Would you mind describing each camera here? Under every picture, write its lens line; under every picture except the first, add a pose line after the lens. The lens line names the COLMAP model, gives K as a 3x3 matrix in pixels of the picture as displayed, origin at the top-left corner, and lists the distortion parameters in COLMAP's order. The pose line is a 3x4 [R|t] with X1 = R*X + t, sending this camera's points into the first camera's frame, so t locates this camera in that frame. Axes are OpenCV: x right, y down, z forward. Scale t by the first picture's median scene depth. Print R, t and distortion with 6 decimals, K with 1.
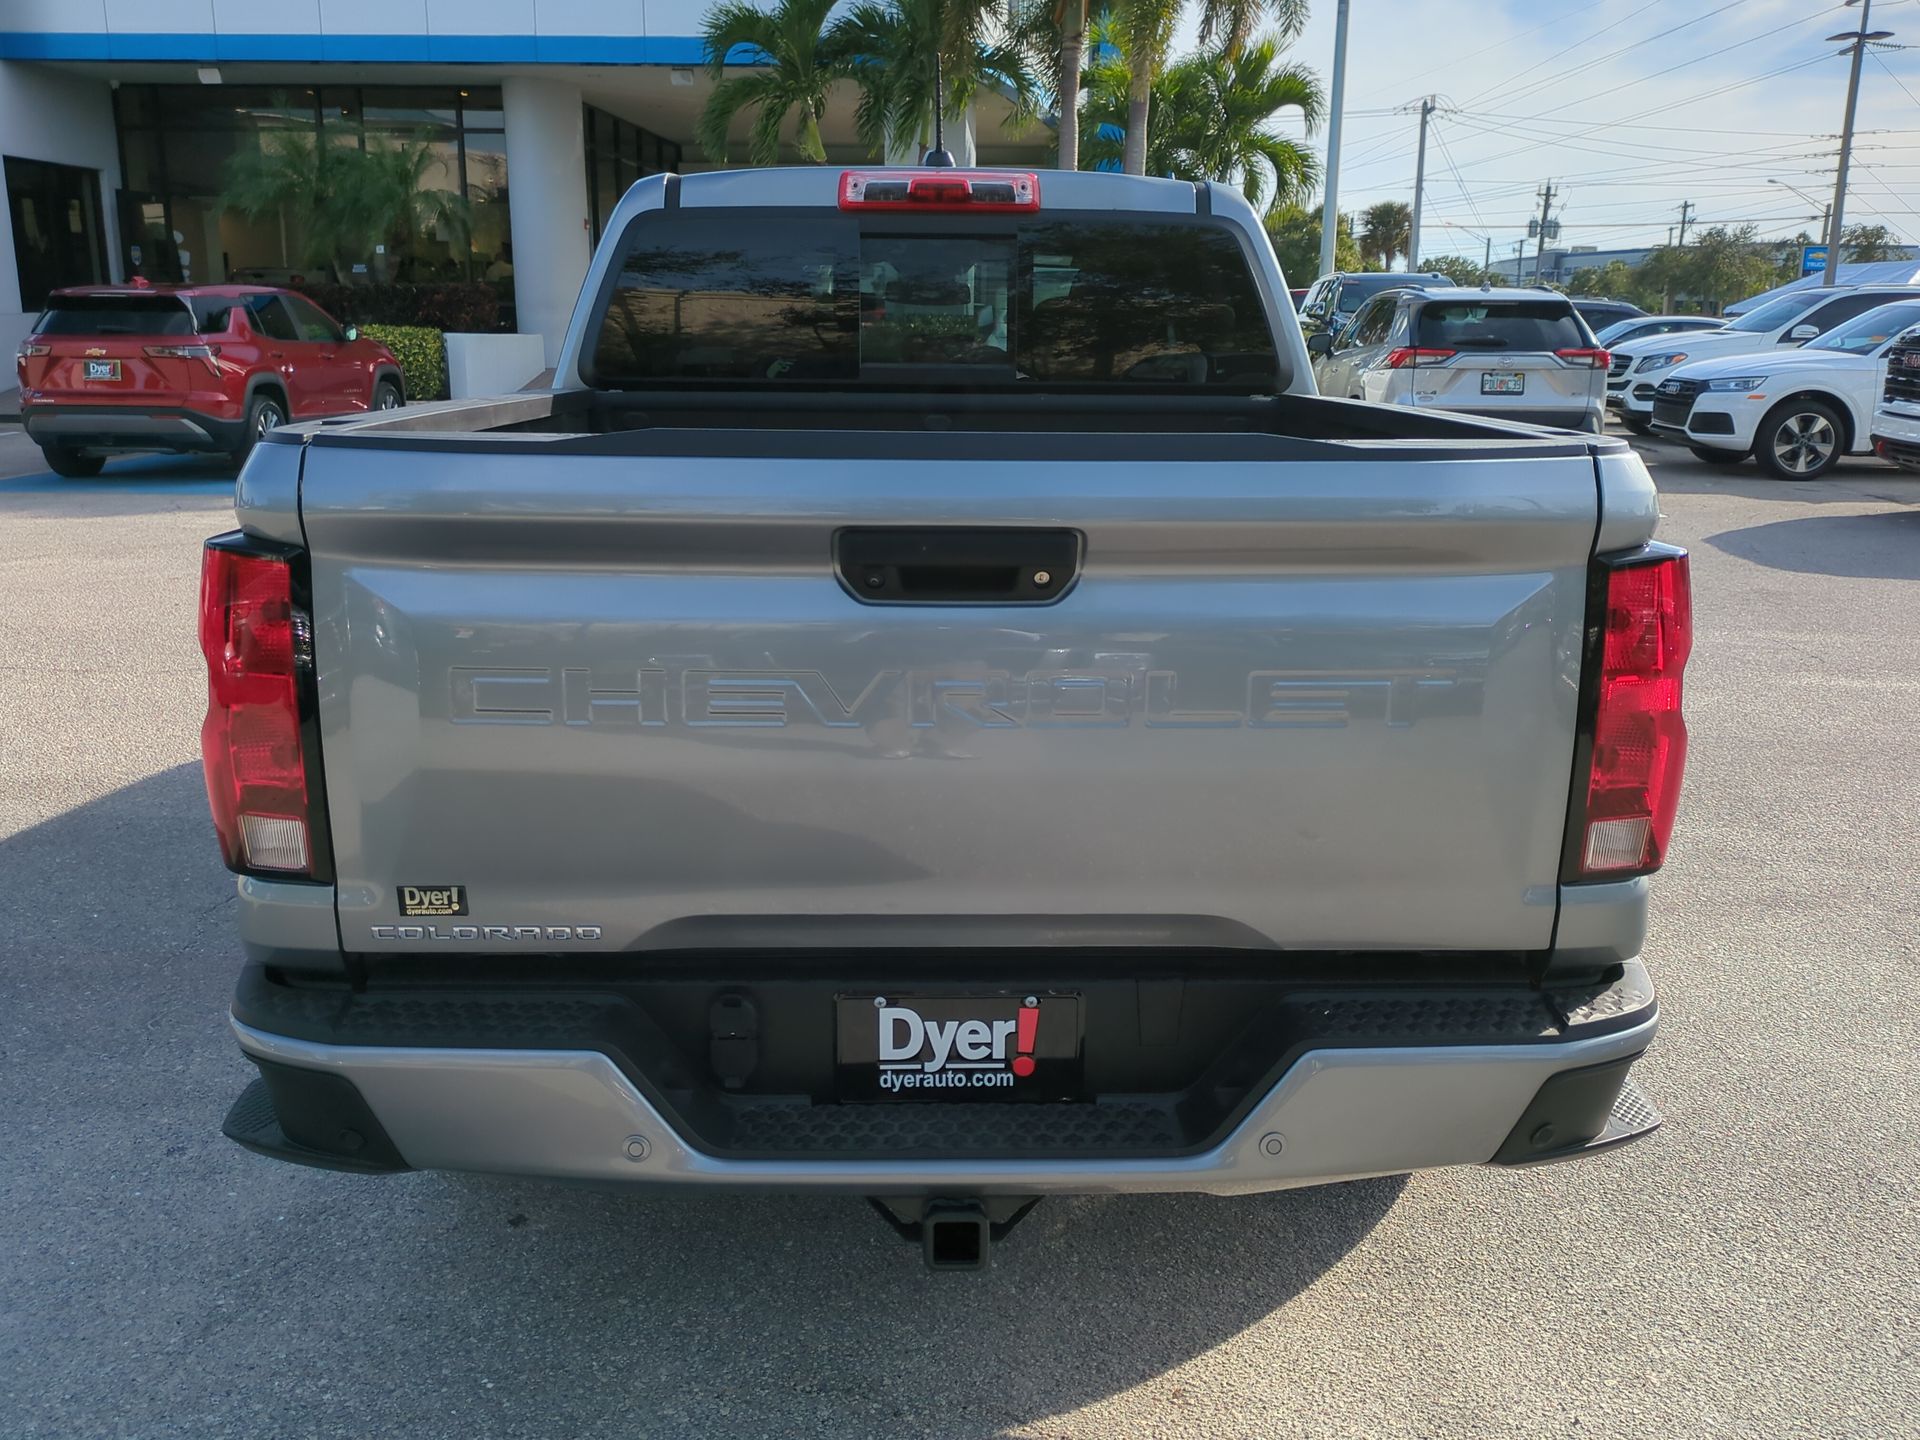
lens RADIAL K [[1619.0, 0, 980.1], [0, 1619.0, 686.8], [0, 0, 1]] dist [0.059049, -0.011394]
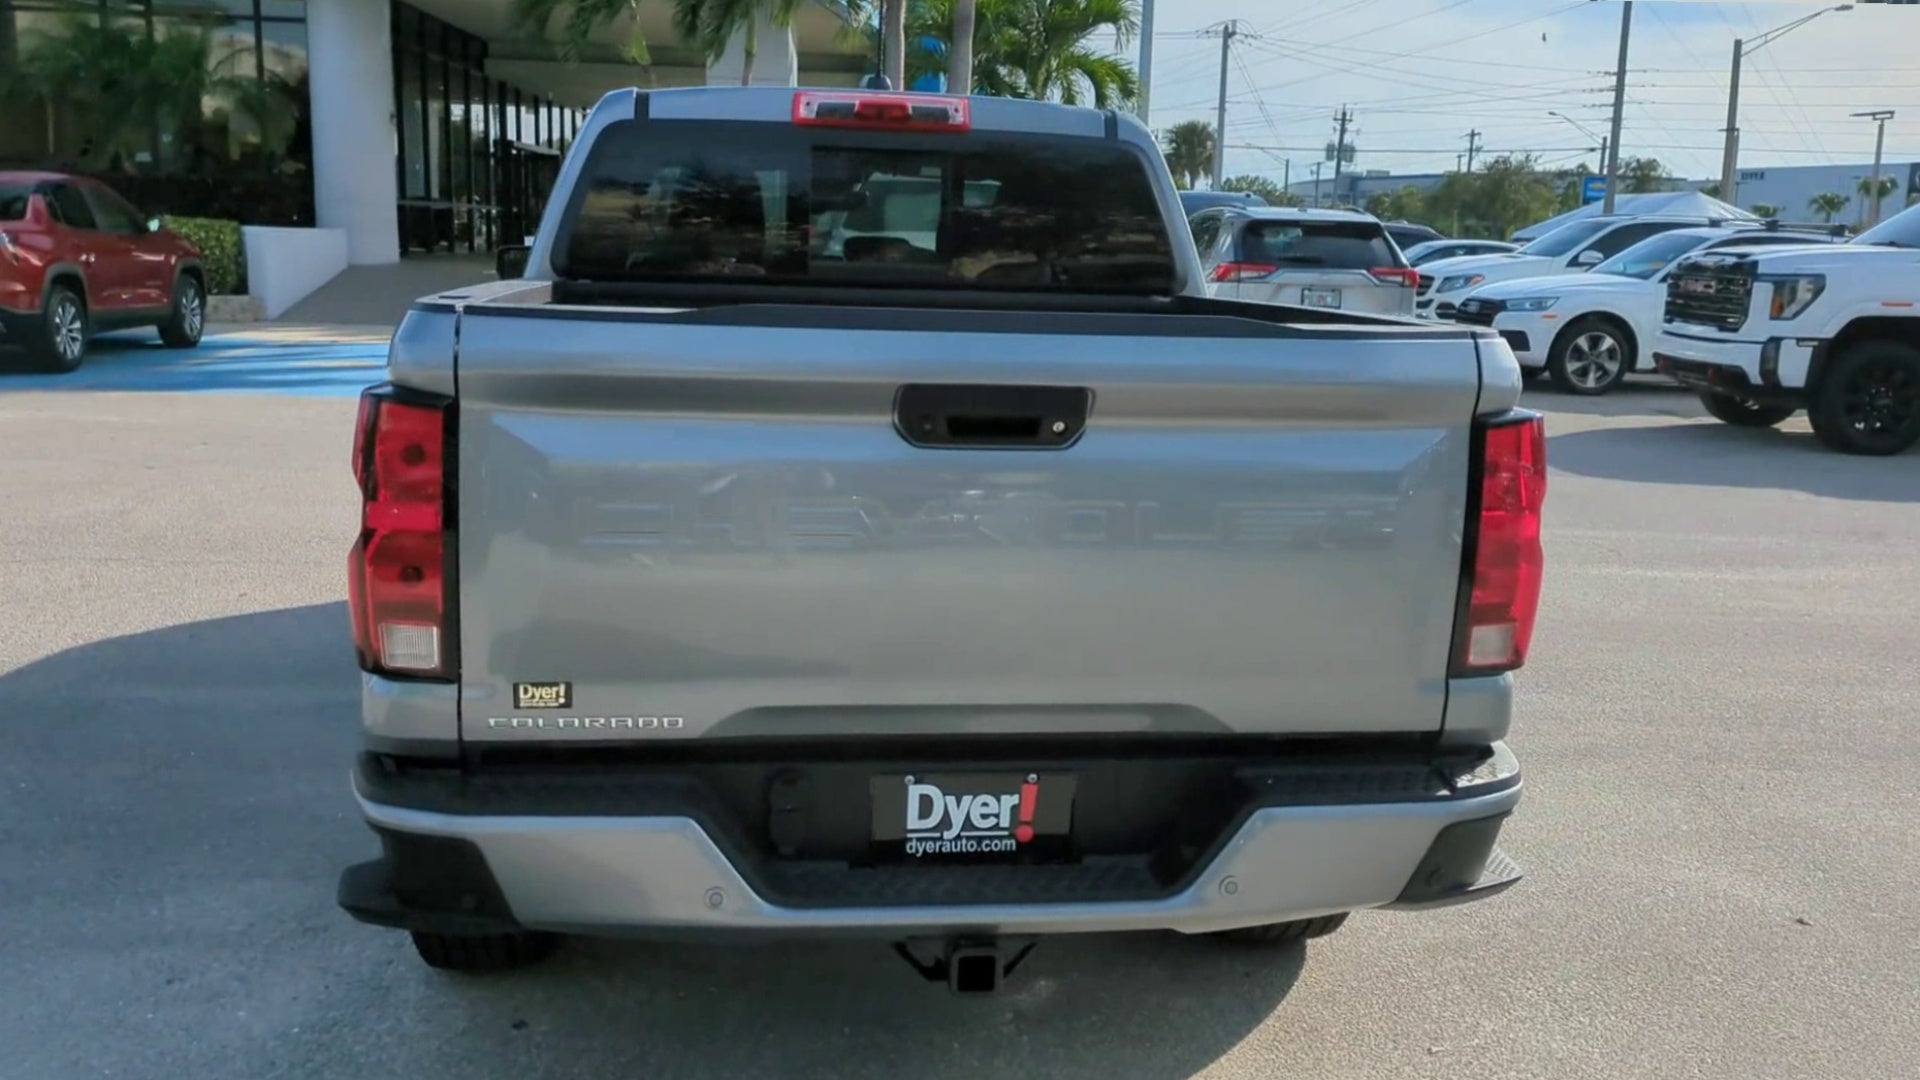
lens RADIAL K [[1680.2, 0, 960.0], [0, 1680.2, 540.0], [0, 0, 1]] dist [0.073752, -0.002653]
pose [[0.993949, 0.002027, 0.109821, -0.153003], [0.002362, 0.999204, -0.039819, 0.061477], [-0.109814, 0.039837, 0.993154, -0.245102]]
